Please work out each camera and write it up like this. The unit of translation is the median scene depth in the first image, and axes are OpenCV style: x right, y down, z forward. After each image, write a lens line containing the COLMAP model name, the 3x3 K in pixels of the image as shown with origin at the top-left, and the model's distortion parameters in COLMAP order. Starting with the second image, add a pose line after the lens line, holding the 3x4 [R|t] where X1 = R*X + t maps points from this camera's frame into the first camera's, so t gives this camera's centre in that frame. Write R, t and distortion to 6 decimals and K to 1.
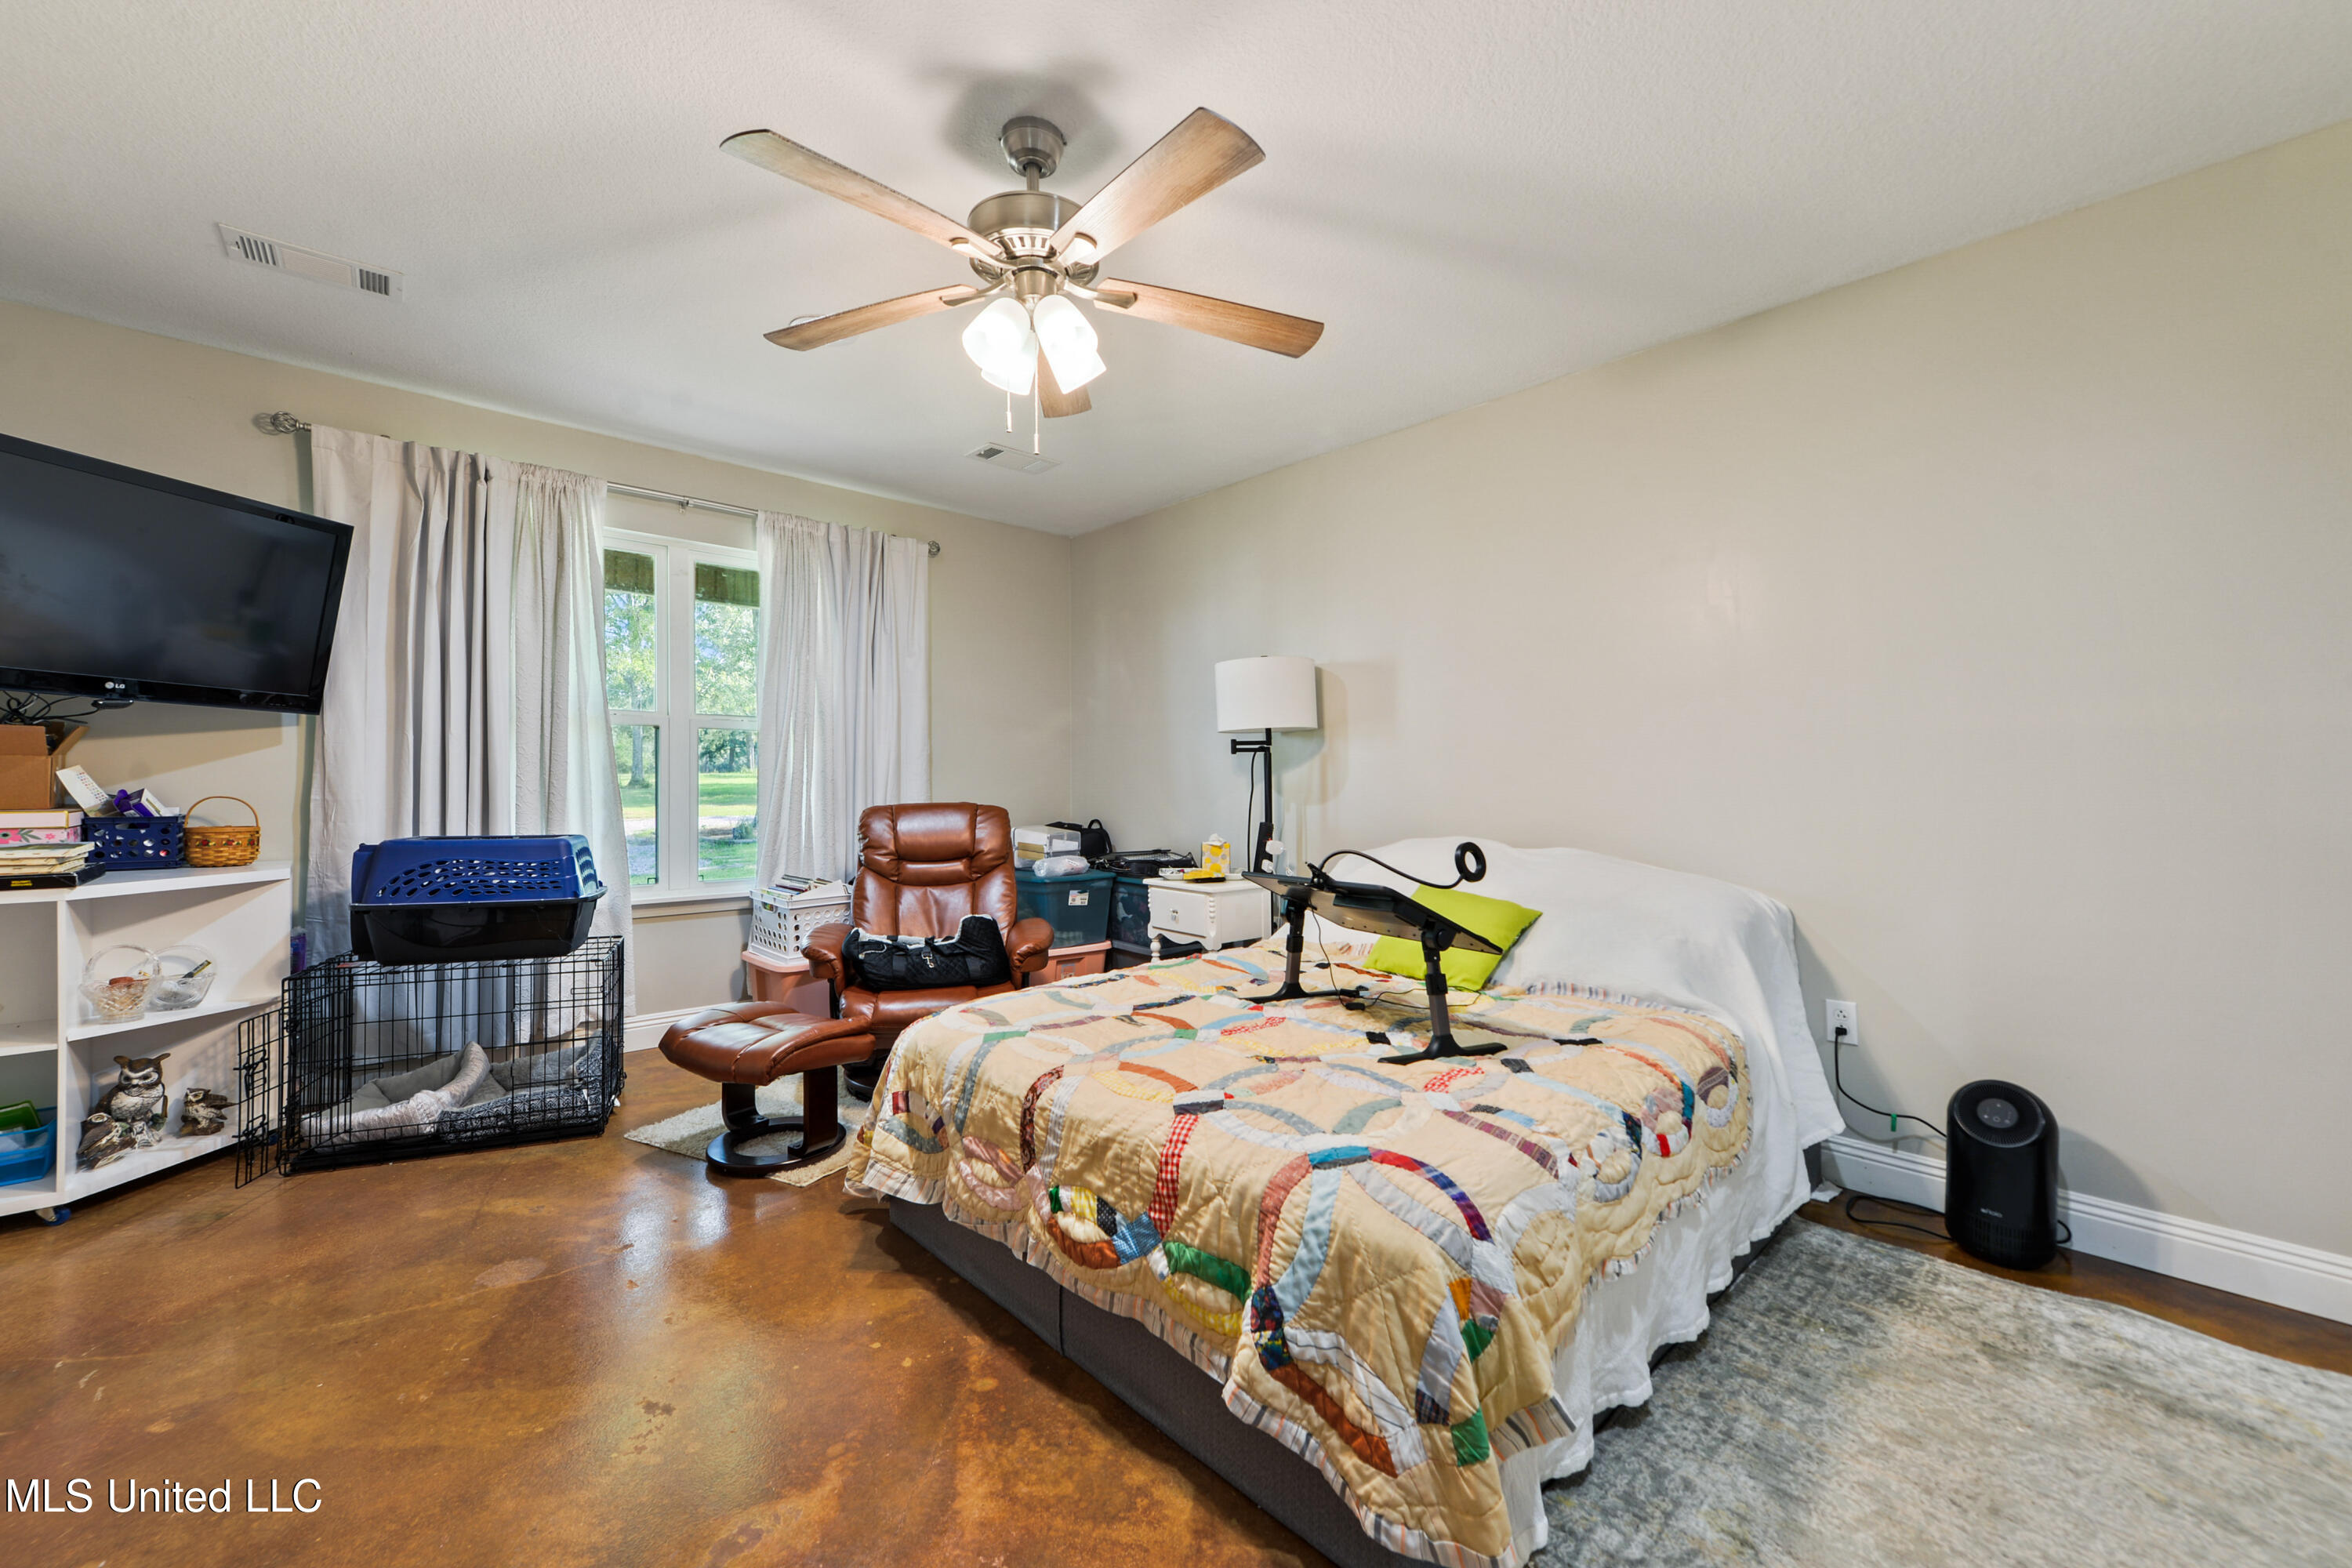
lens RADIAL K [[912.9, 0, 1169.8], [0, 912.9, 795.4], [0, 0, 1]] dist [0.010277, 0.000034]
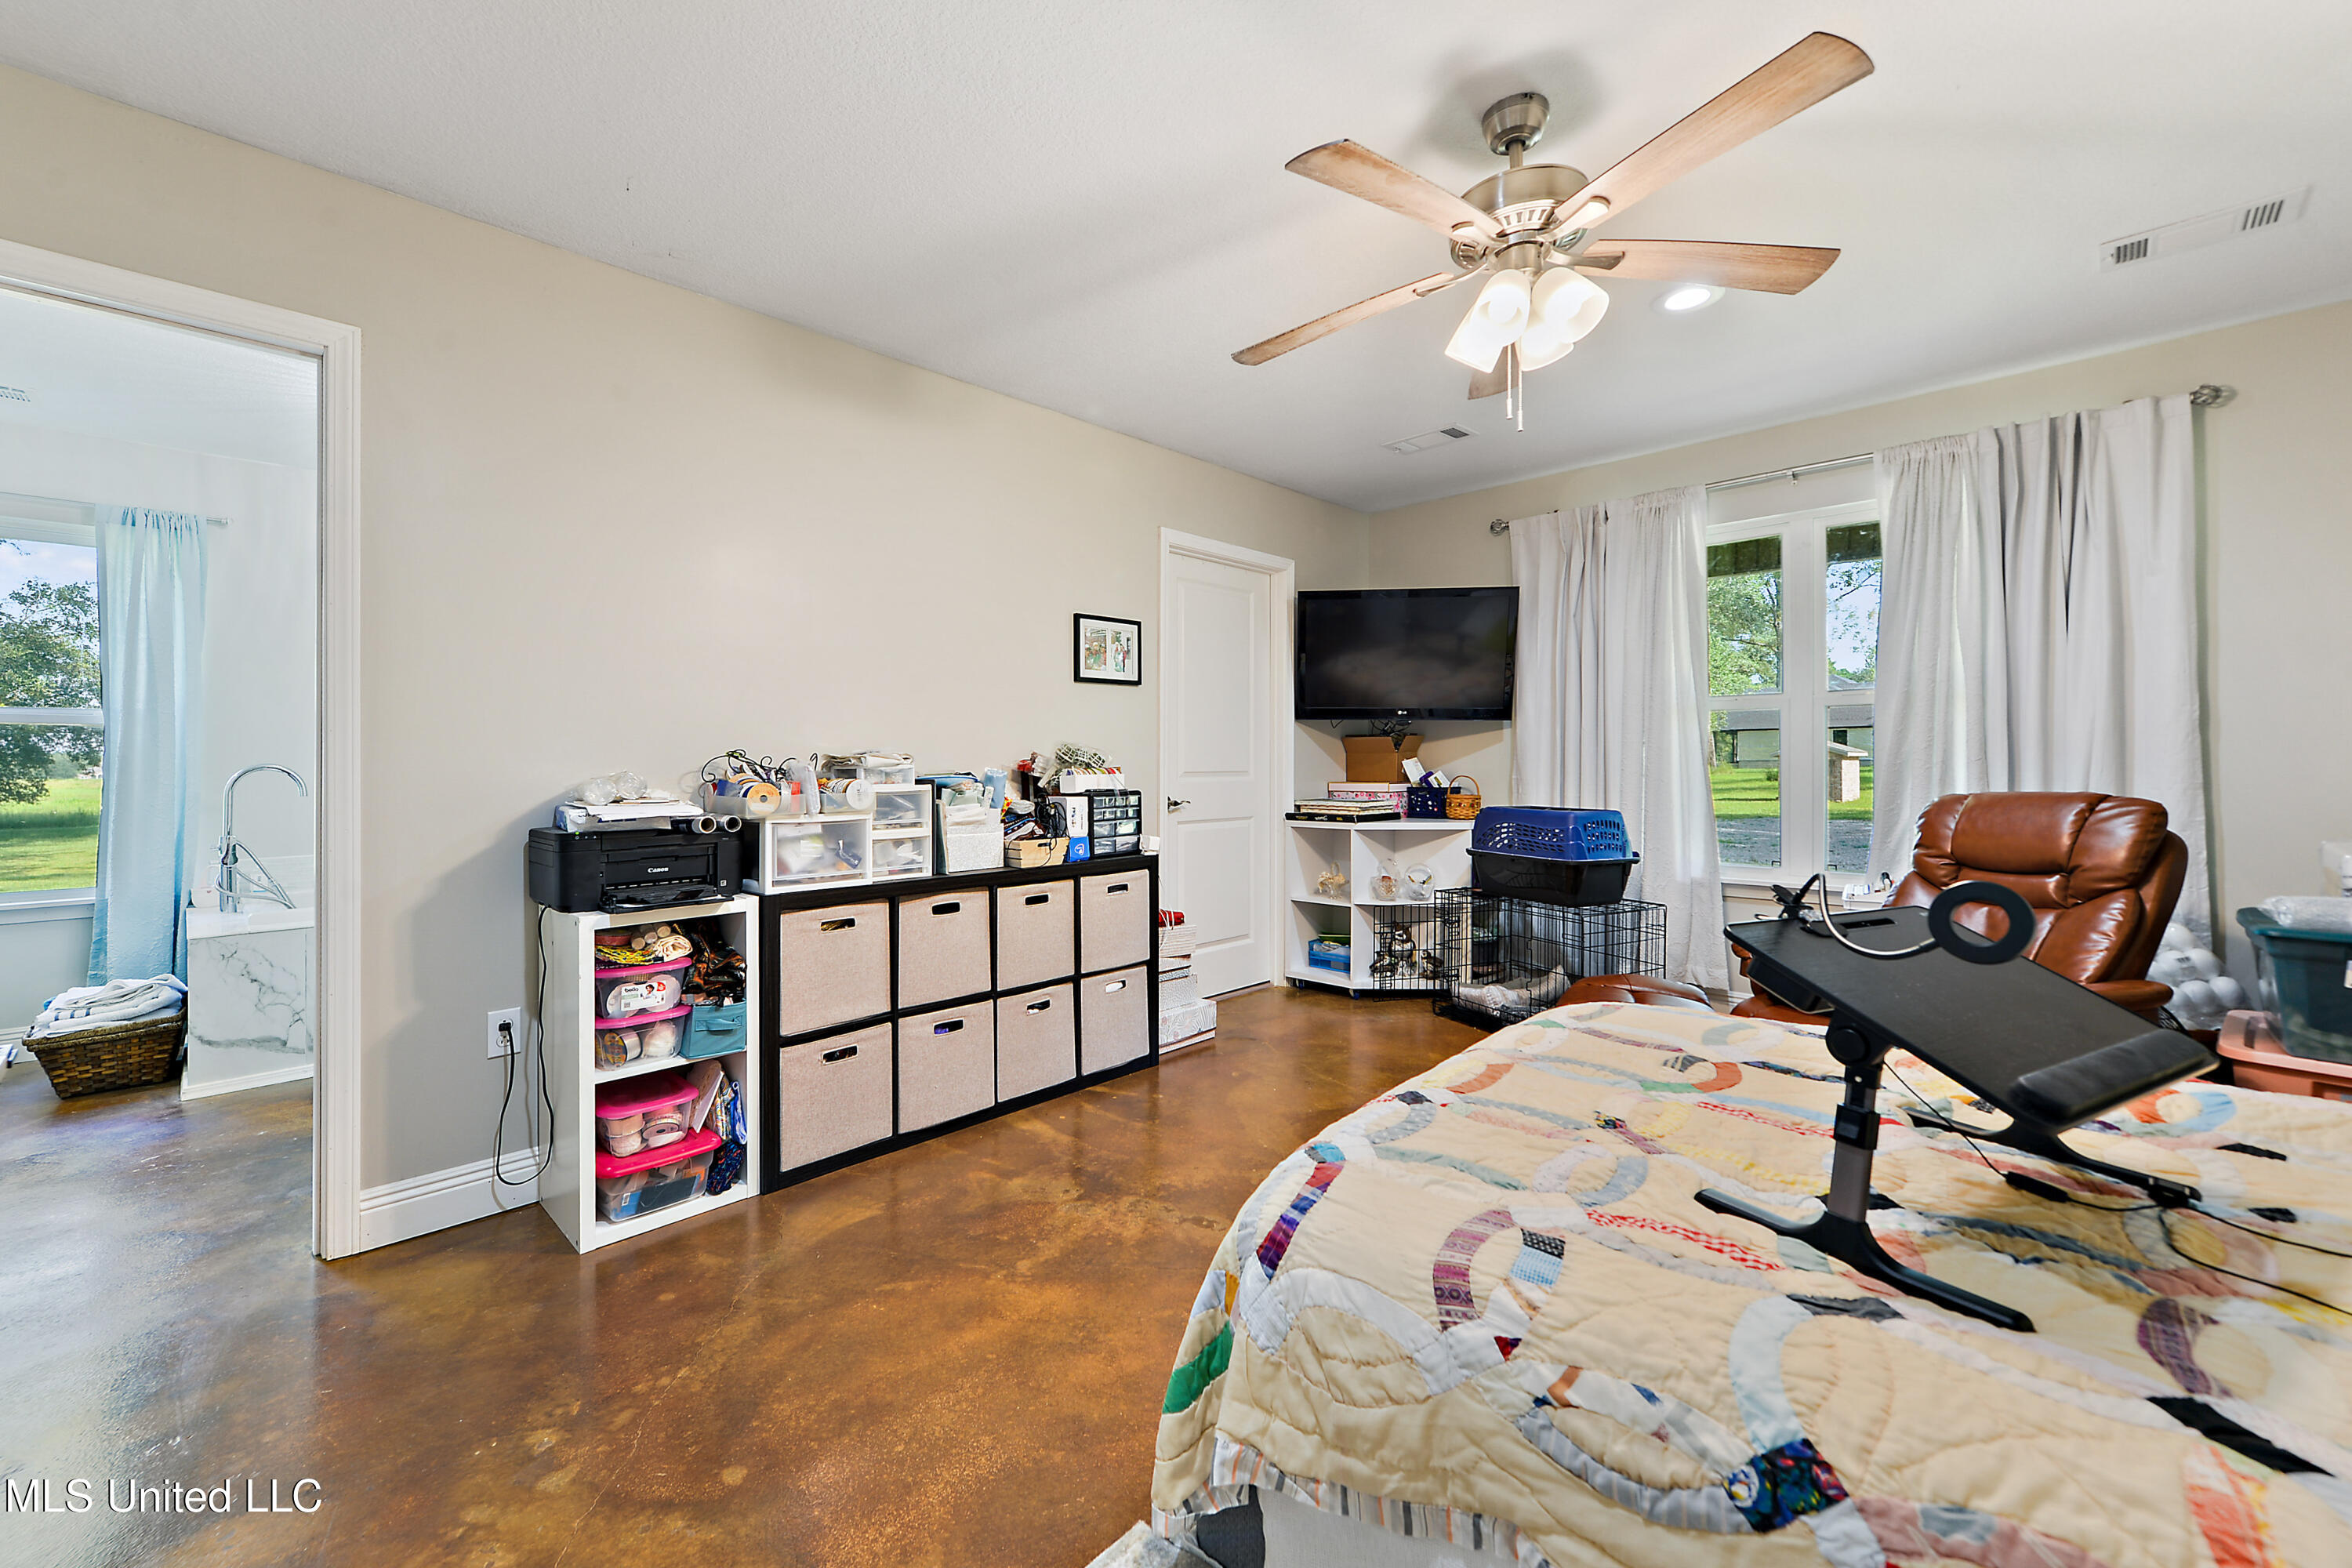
lens RADIAL K [[957.4, 0, 1165.5], [0, 957.4, 775.4], [0, 0, 1]] dist [0.005177, -0.000722]
pose [[0.063334, 0.004693, -0.997981, 0.759406], [-0.005646, 0.999975, 0.004344, -0.004500], [0.997976, 0.005359, 0.063359, 0.491942]]
